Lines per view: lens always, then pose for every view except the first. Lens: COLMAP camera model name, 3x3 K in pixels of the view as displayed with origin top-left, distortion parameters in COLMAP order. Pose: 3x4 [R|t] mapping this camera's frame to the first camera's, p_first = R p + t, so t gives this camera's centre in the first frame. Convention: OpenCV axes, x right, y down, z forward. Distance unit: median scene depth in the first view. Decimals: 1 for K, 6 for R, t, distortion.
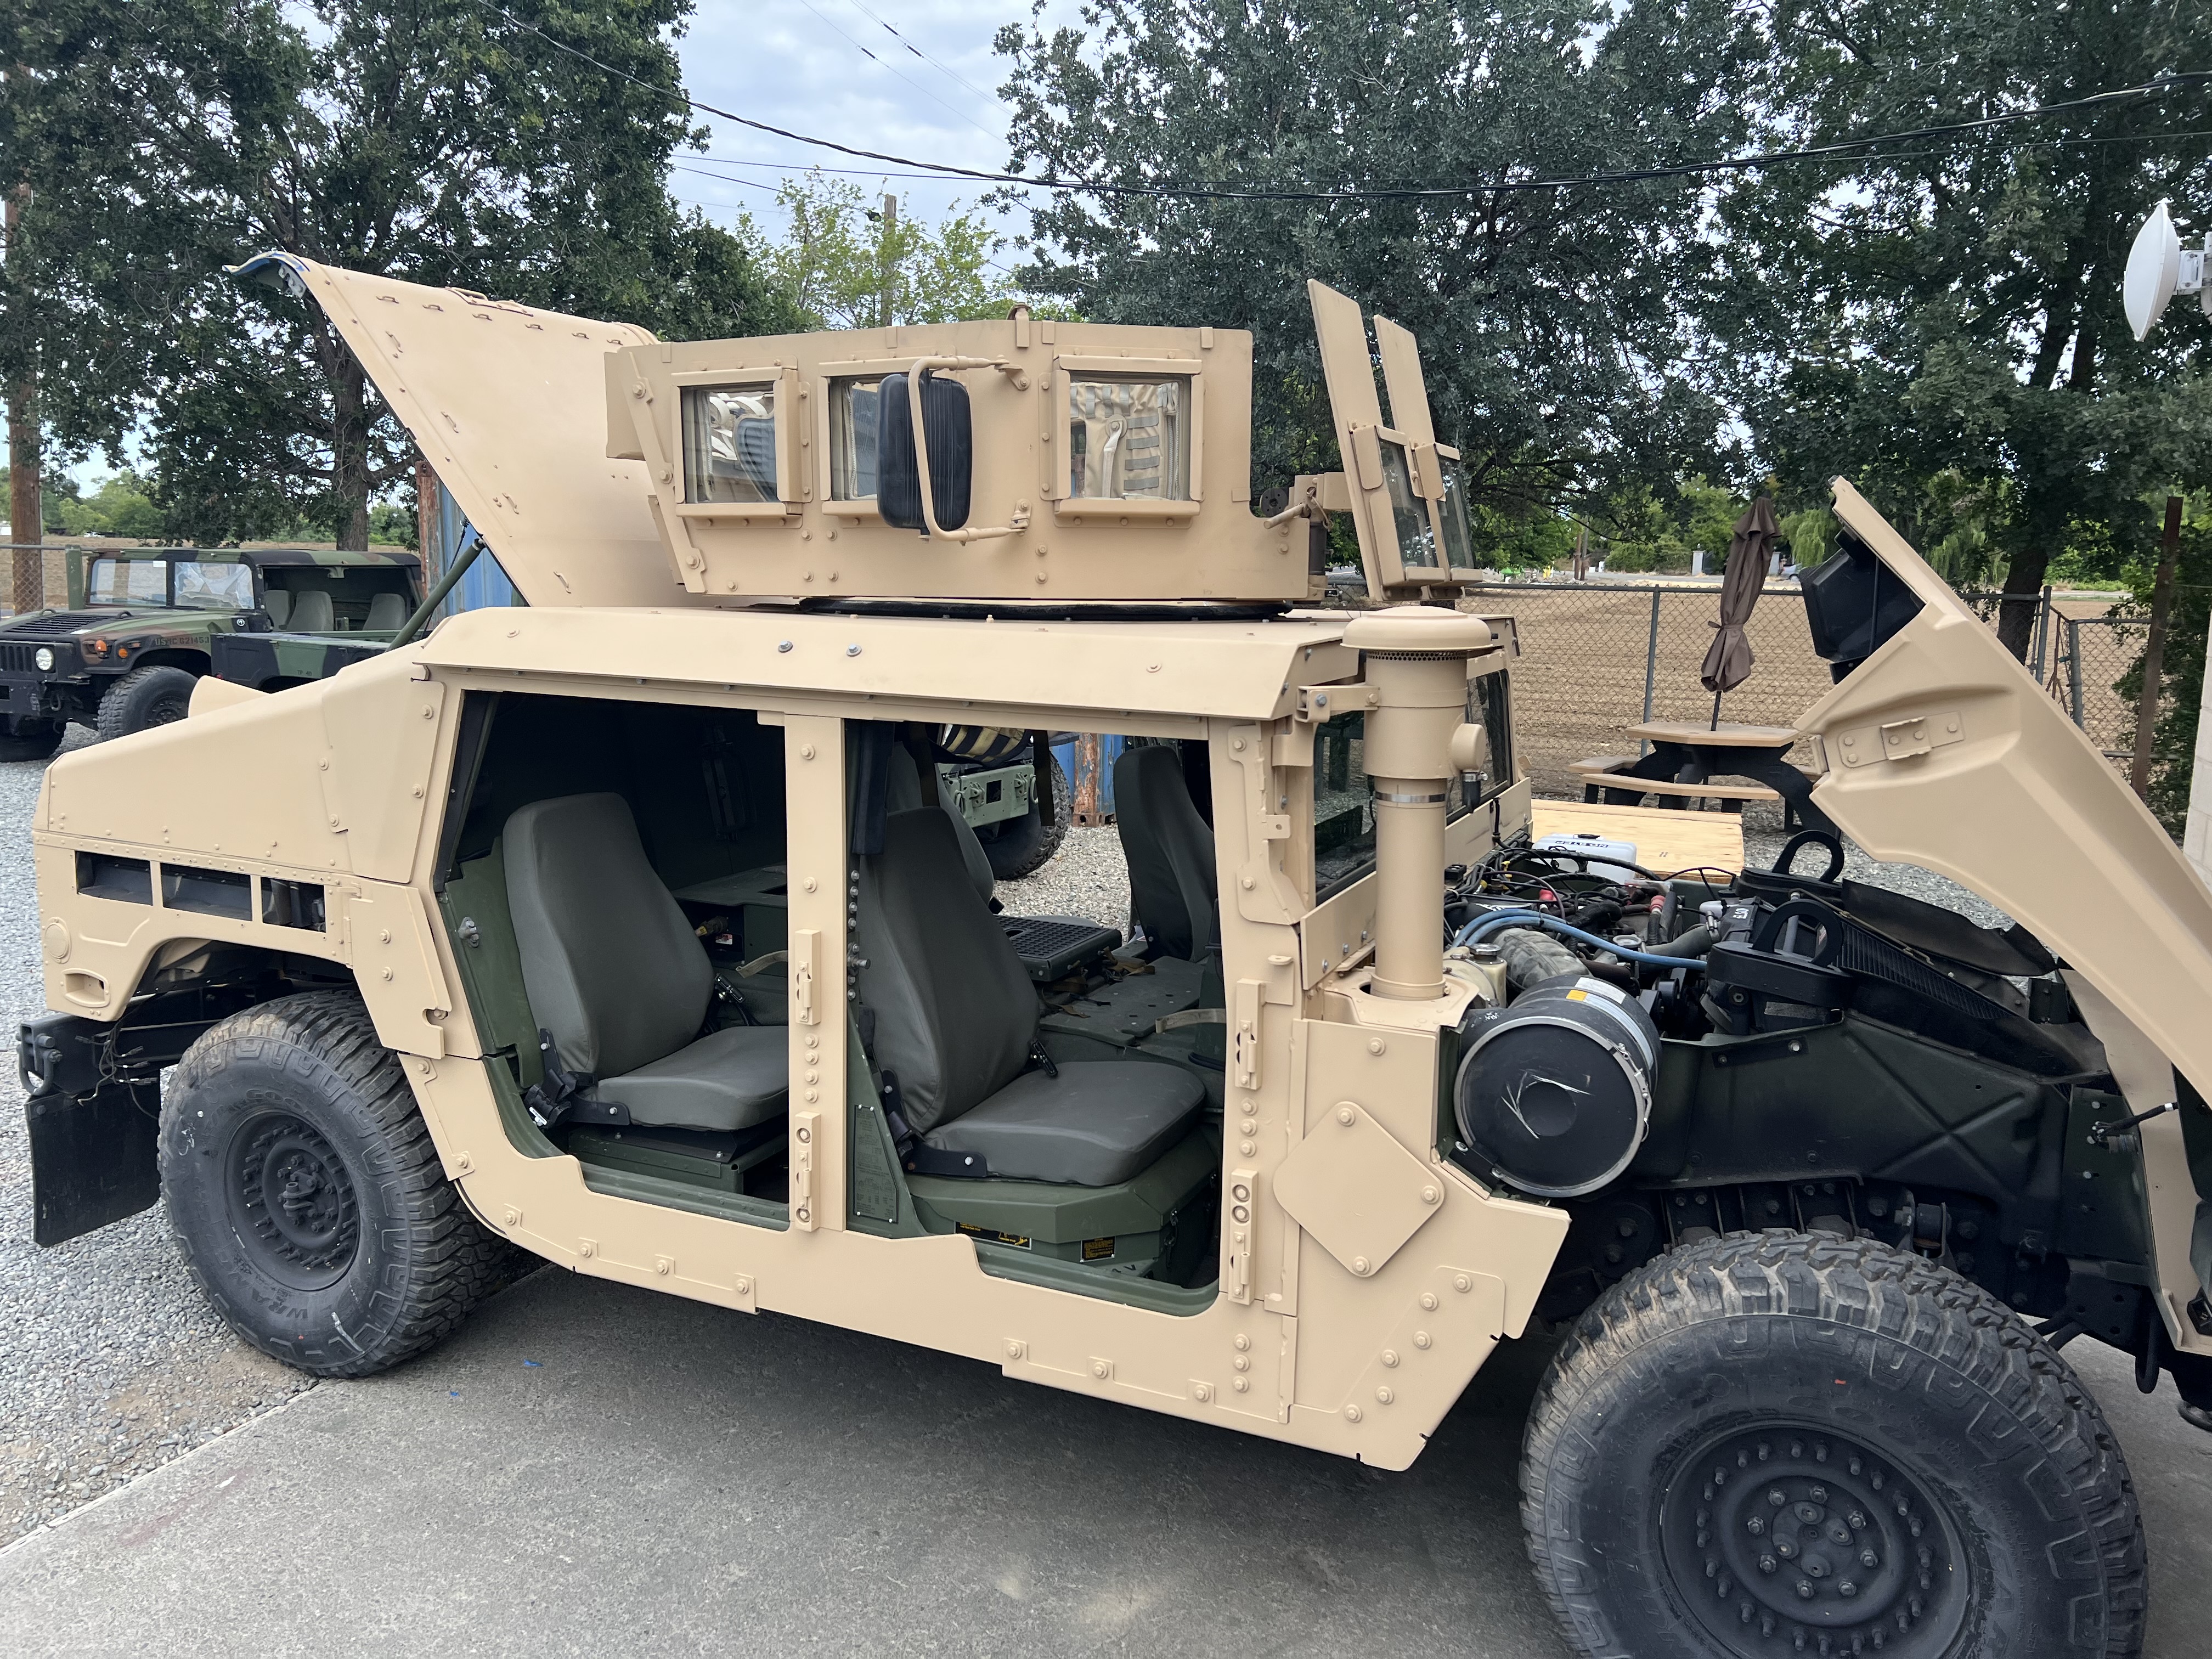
lens RADIAL K [[1667.3, 0, 1106.0], [0, 1667.3, 829.5], [0, 0, 1]] dist [0.049347, 0.003207]
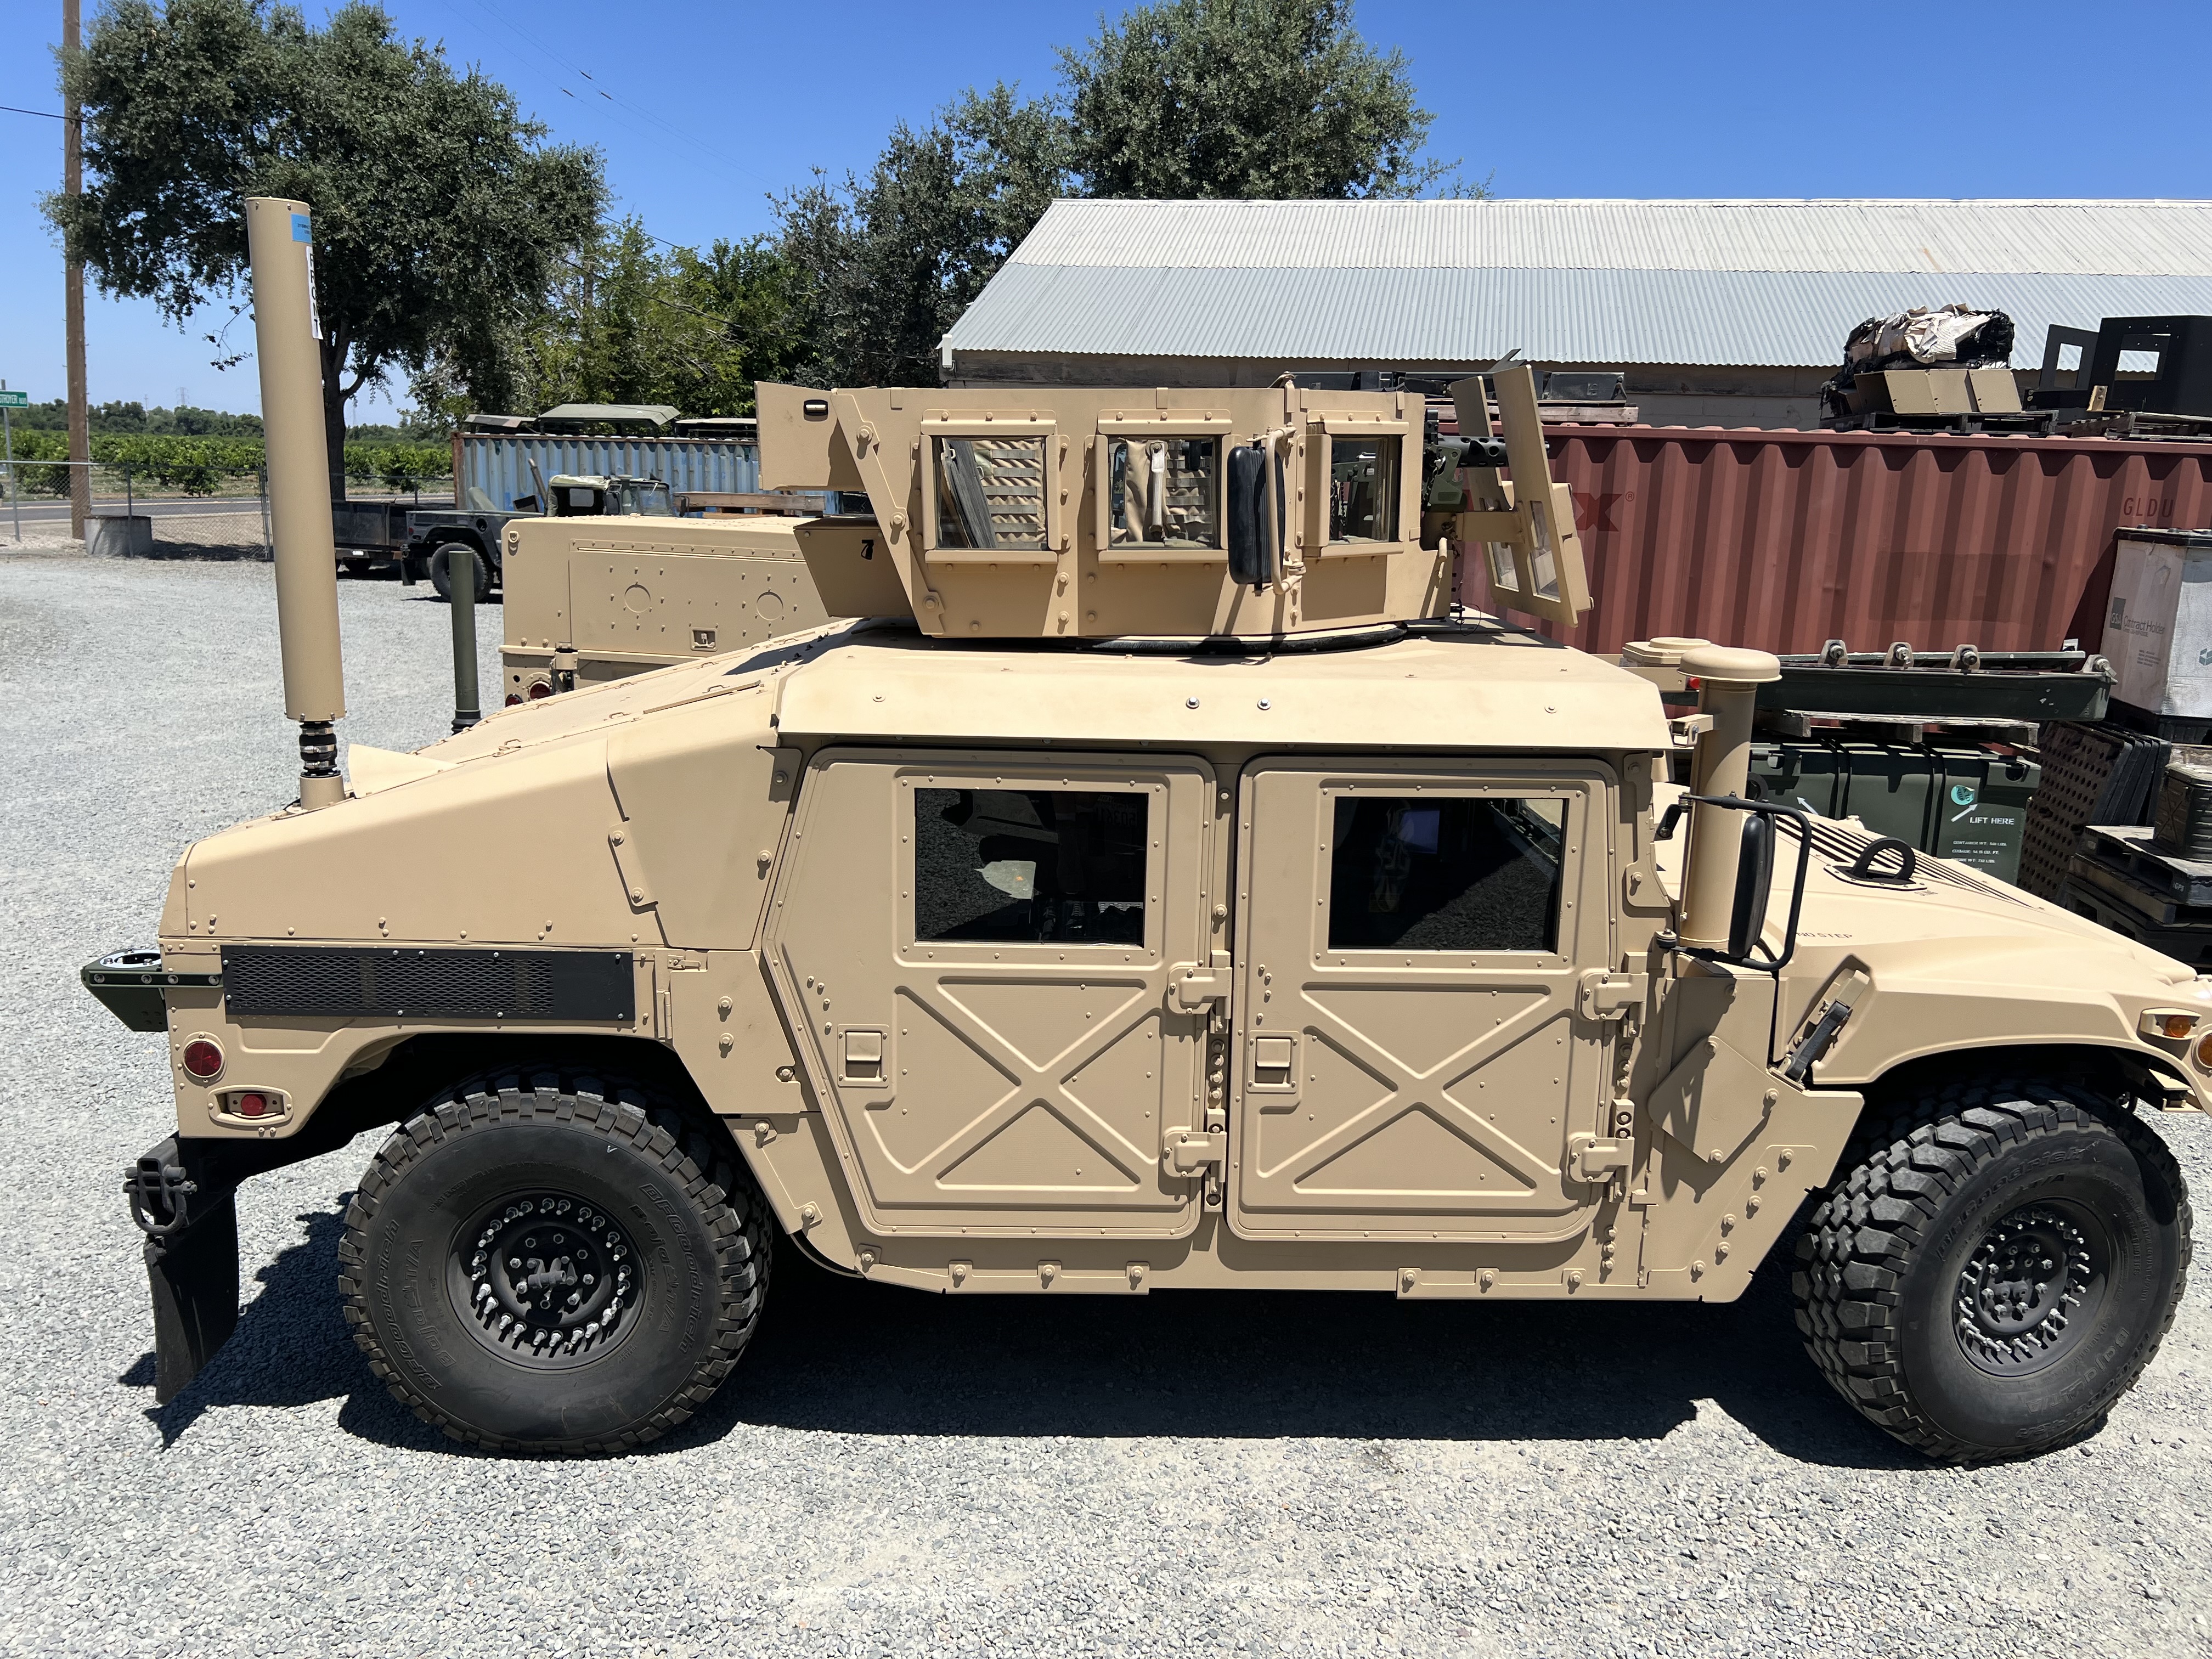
lens RADIAL K [[1667.3, 0, 1106.0], [0, 1667.3, 829.5], [0, 0, 1]] dist [0.049347, 0.003207]
pose [[0.908961, -0.103026, 0.403950, -0.603887], [0.070888, 0.993067, 0.093766, -0.115830], [-0.410810, -0.056594, 0.909963, 0.012304]]
